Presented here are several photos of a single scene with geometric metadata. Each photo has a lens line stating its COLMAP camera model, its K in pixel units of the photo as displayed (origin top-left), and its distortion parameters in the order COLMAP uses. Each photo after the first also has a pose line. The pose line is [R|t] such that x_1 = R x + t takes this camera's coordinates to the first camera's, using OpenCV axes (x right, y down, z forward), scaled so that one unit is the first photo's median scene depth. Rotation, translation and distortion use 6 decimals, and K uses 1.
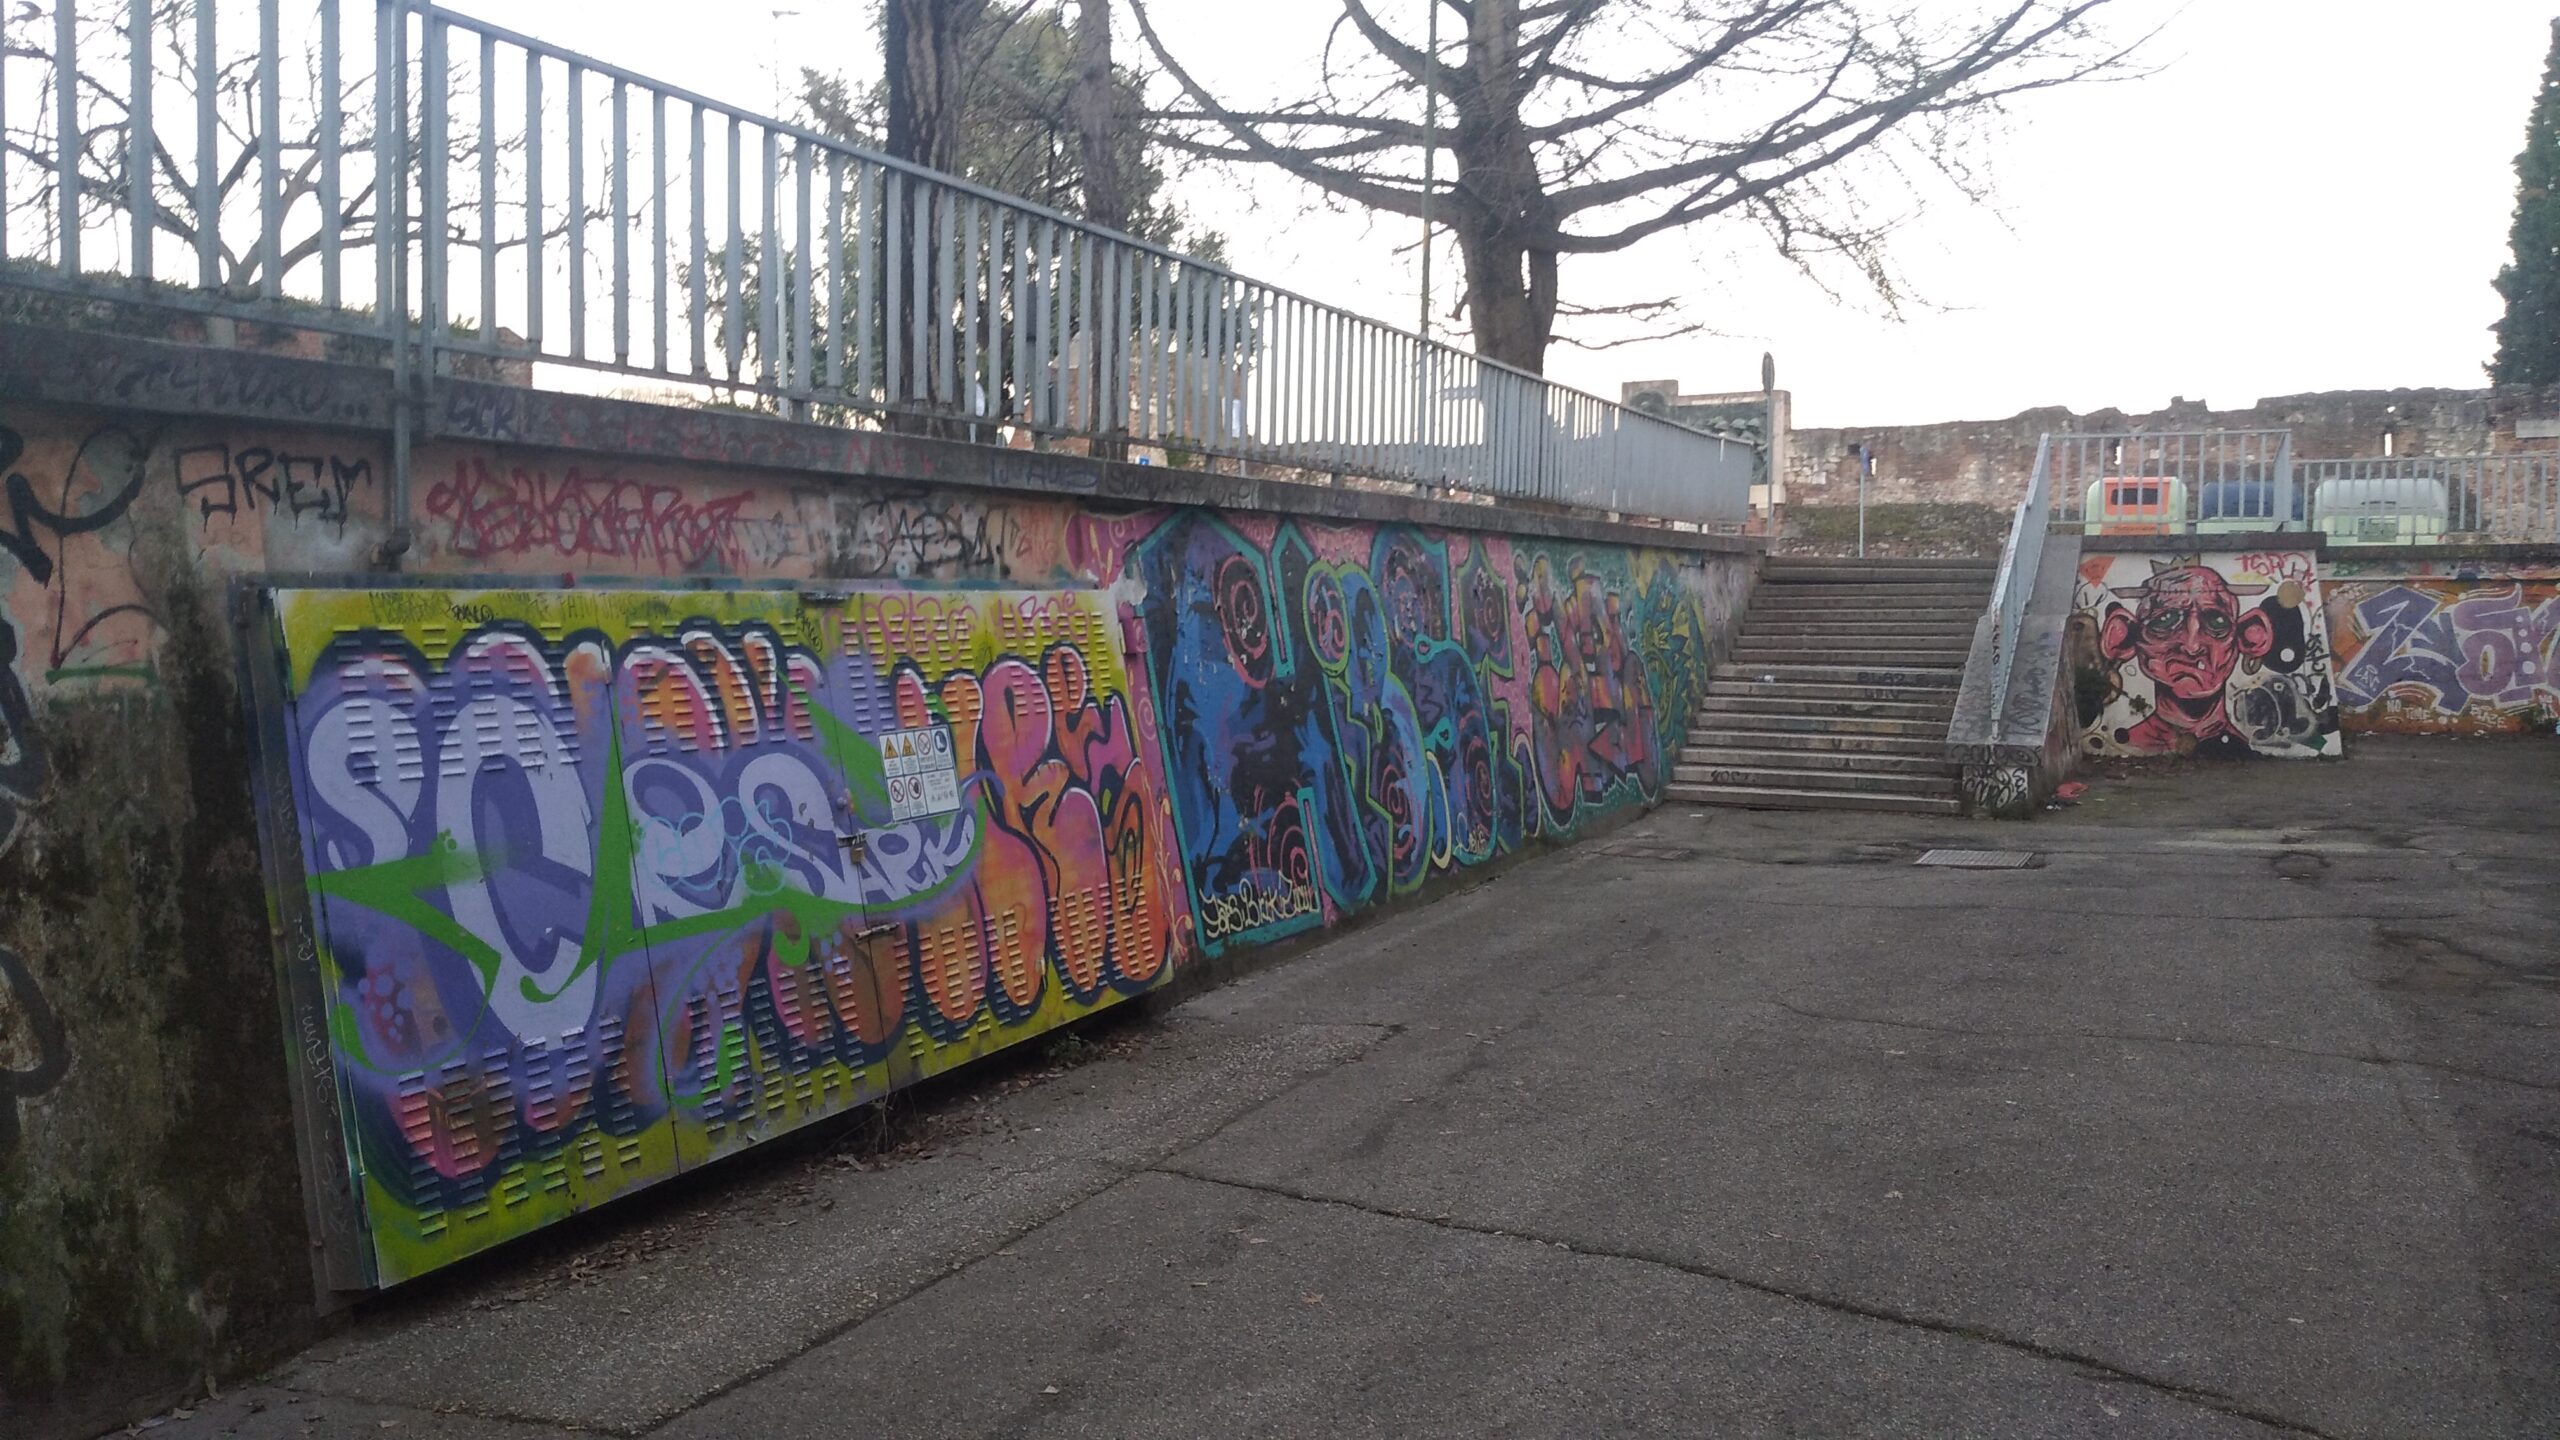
lens RADIAL K [[2106.1, 0, 1298.4], [0, 2106.1, 719.2], [0, 0, 1]] dist [0.089707, -0.132692]
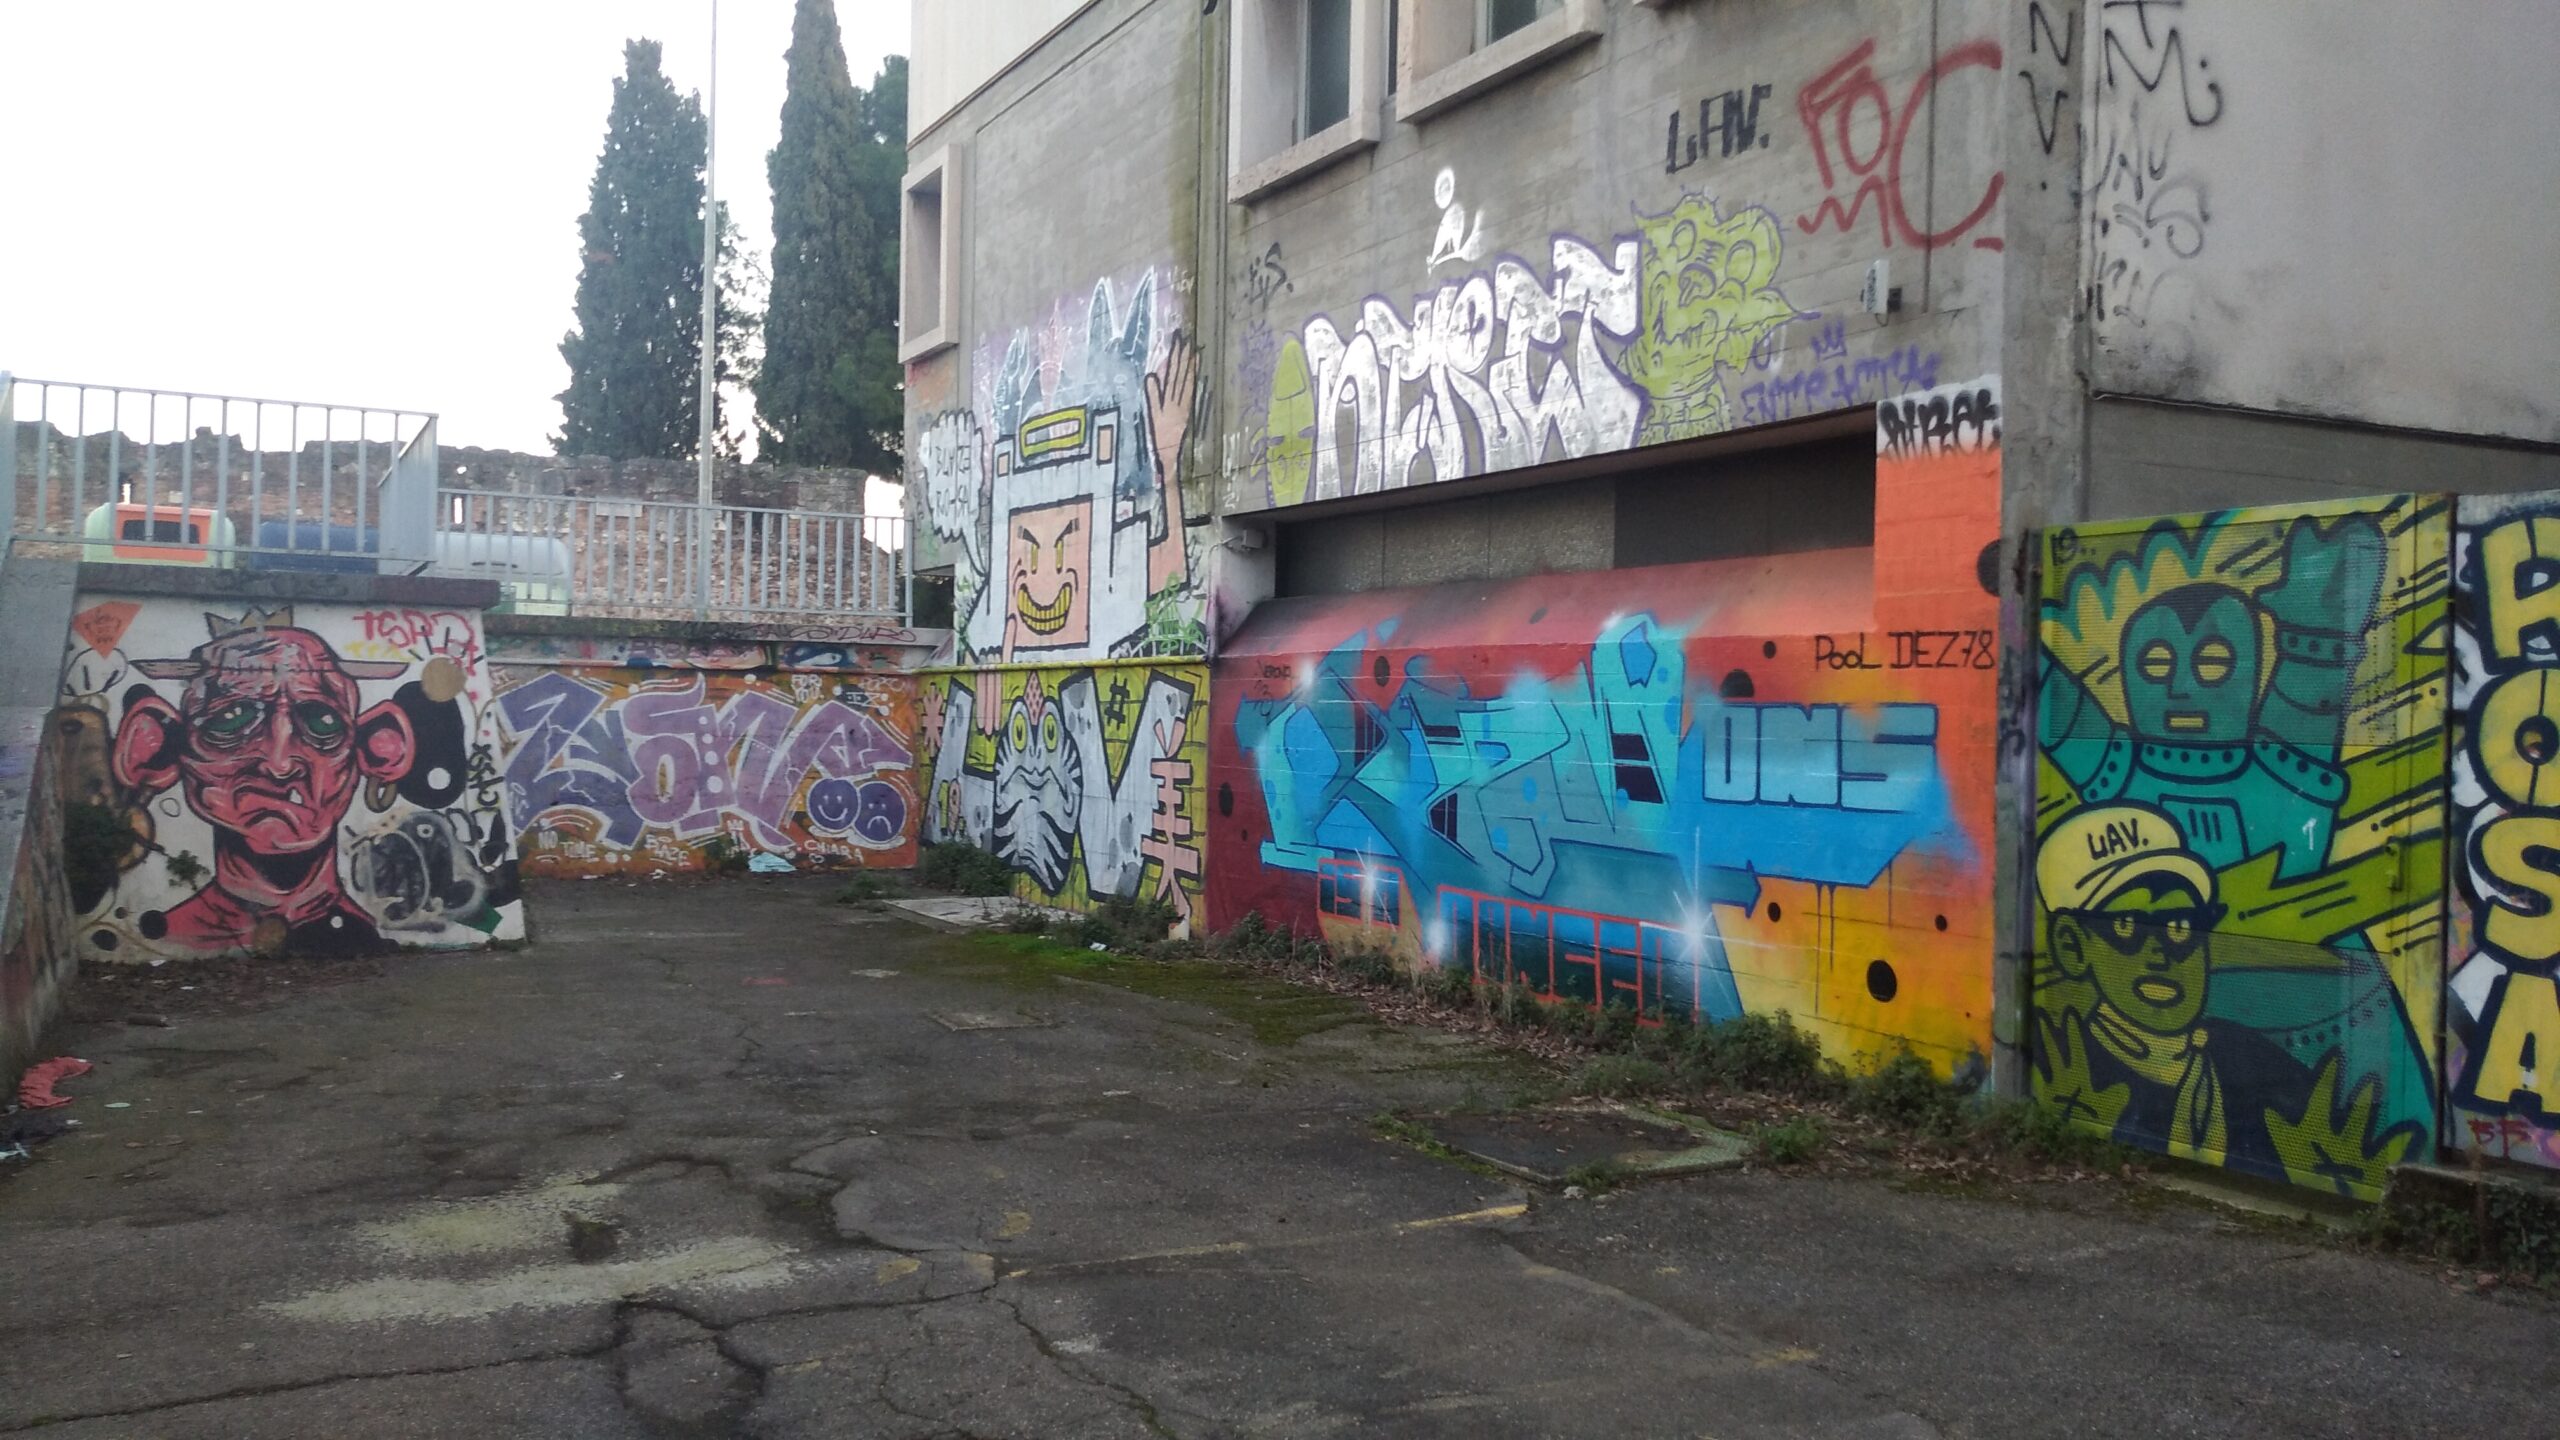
lens RADIAL K [[2106.1, 0, 1257.5], [0, 2106.1, 701.0], [0, 0, 1]] dist [0.089707, -0.132692]
pose [[0.654563, 0.017411, 0.755807, 0.151361], [0.019777, 0.998998, -0.040142, -0.022402], [-0.755748, 0.041223, 0.653563, 0.410742]]
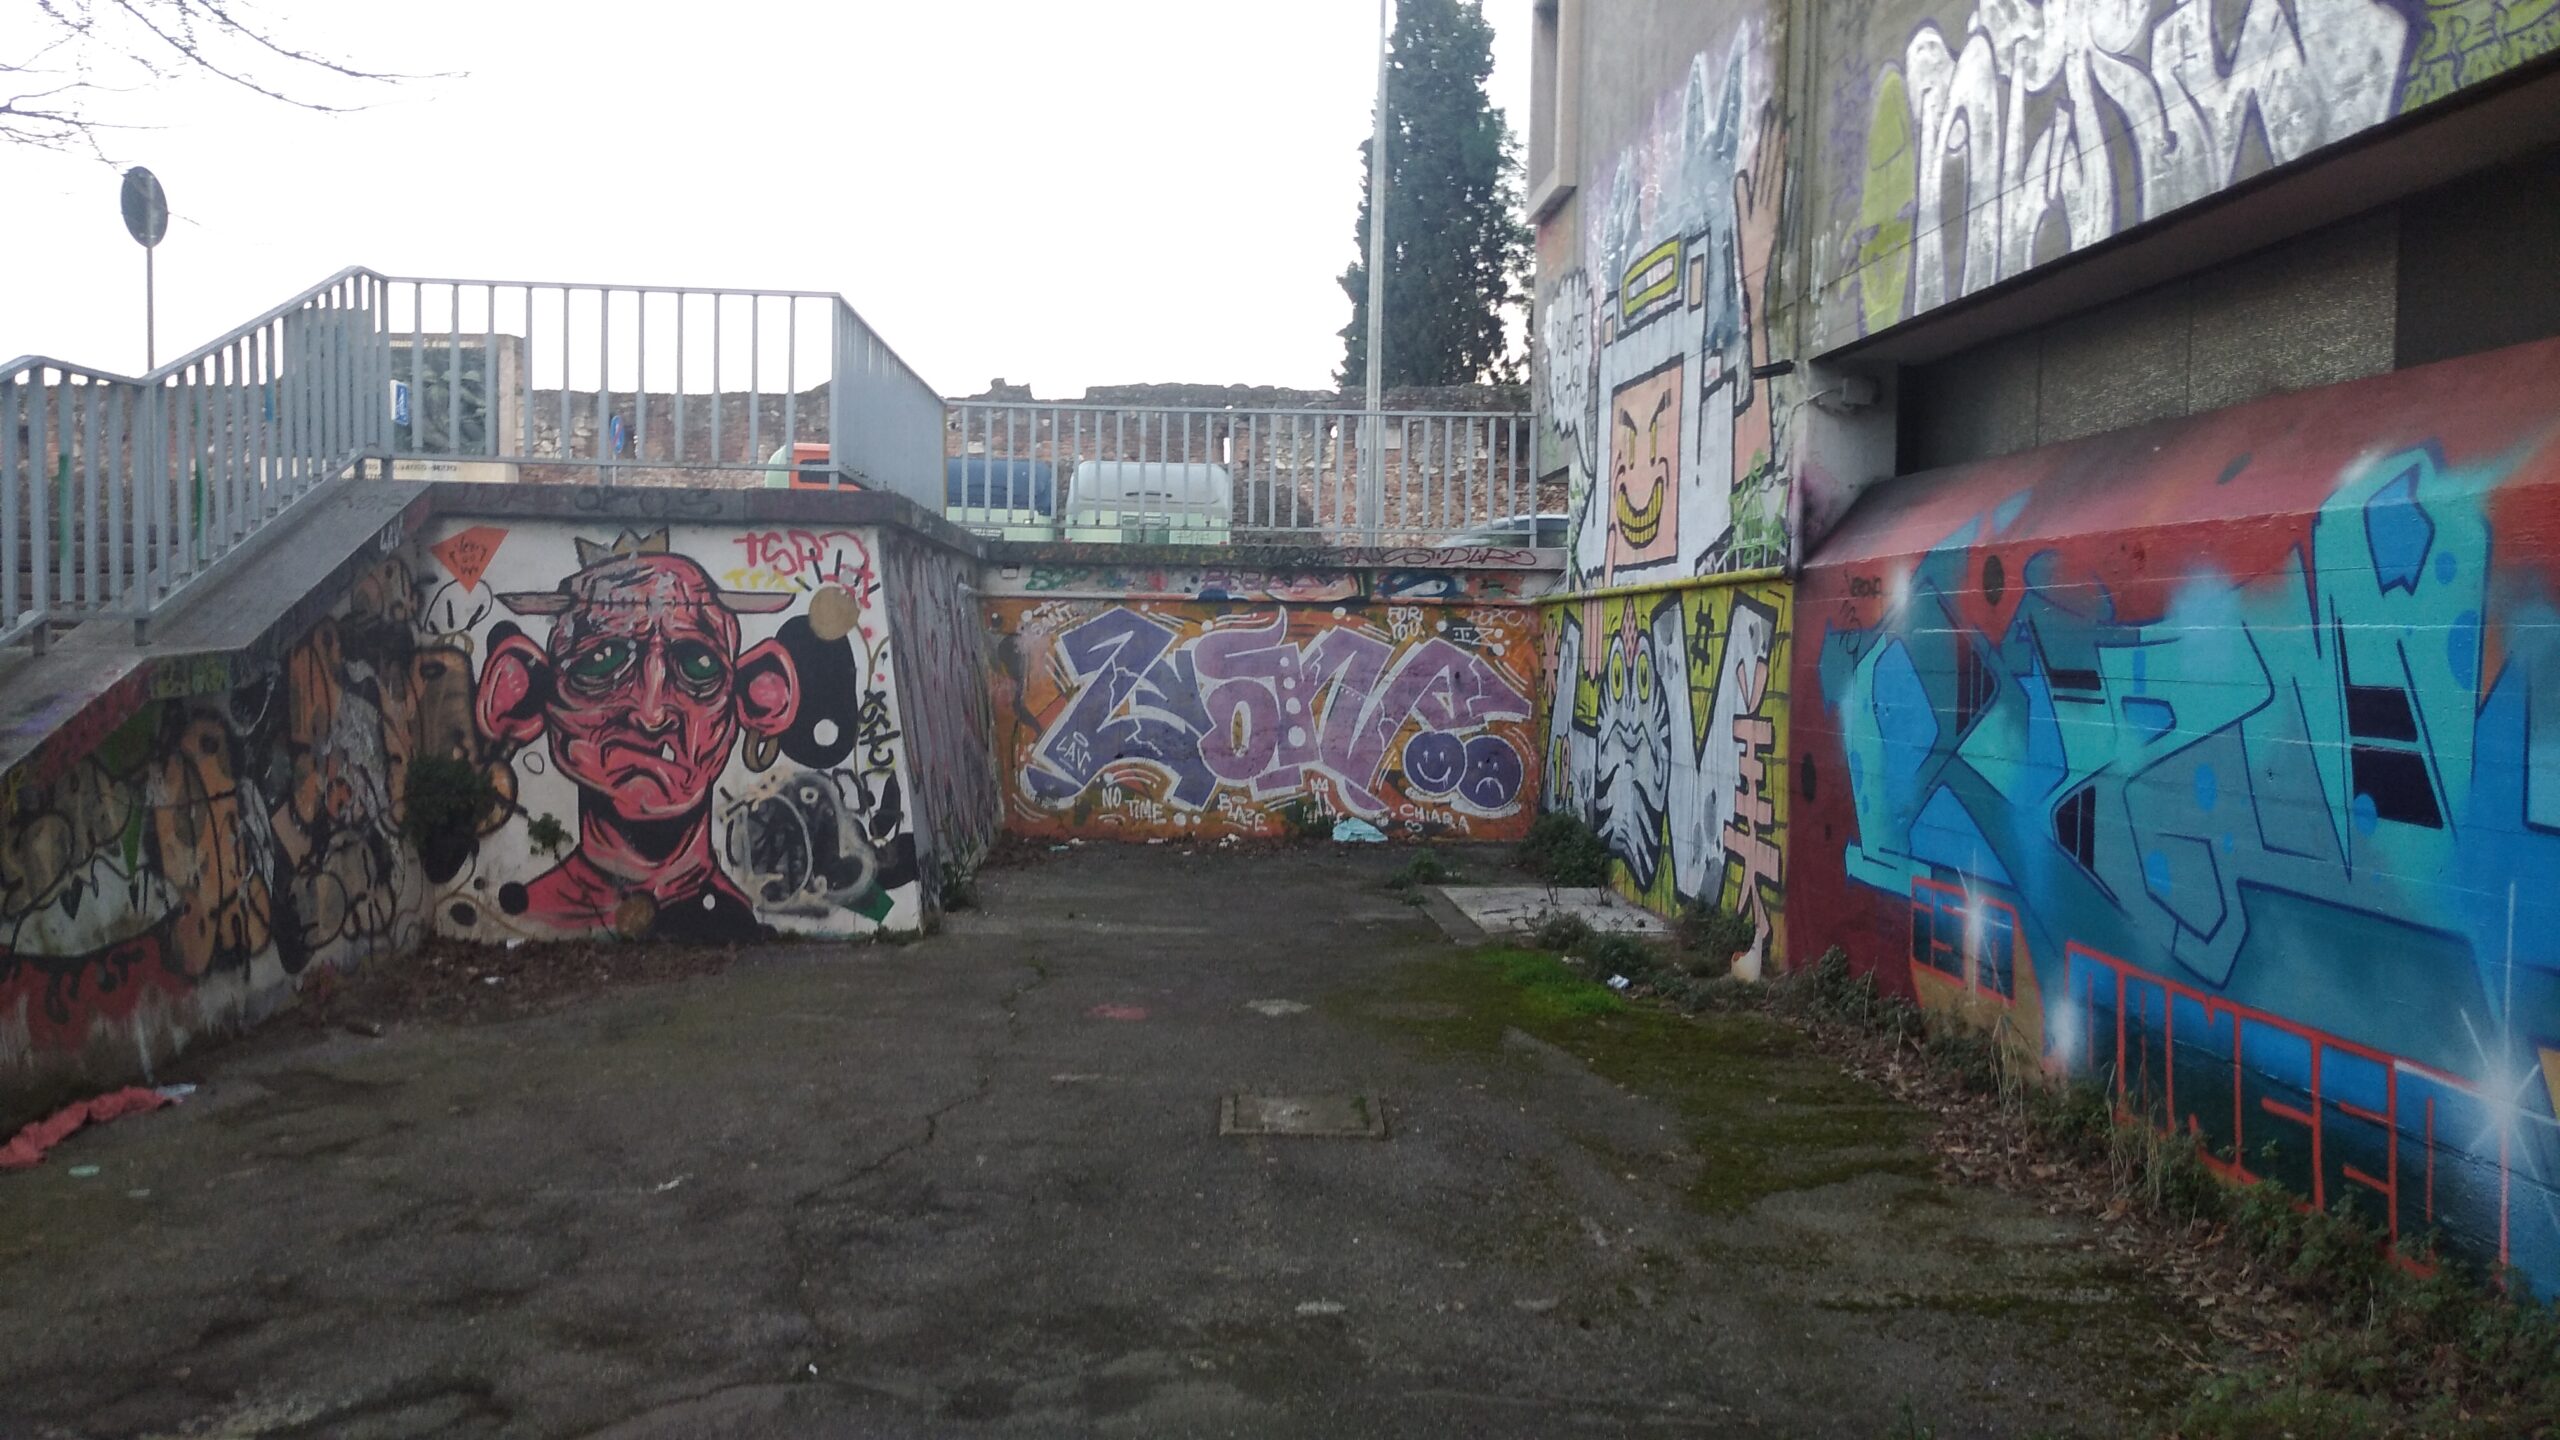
lens RADIAL K [[2106.1, 0, 1261.9], [0, 2106.1, 700.6], [0, 0, 1]] dist [0.089707, -0.132692]
pose [[0.902173, 0.000928, 0.431372, 0.329693], [0.007424, 0.999816, -0.017677, -0.027140], [-0.431309, 0.019150, 0.902001, 0.486995]]
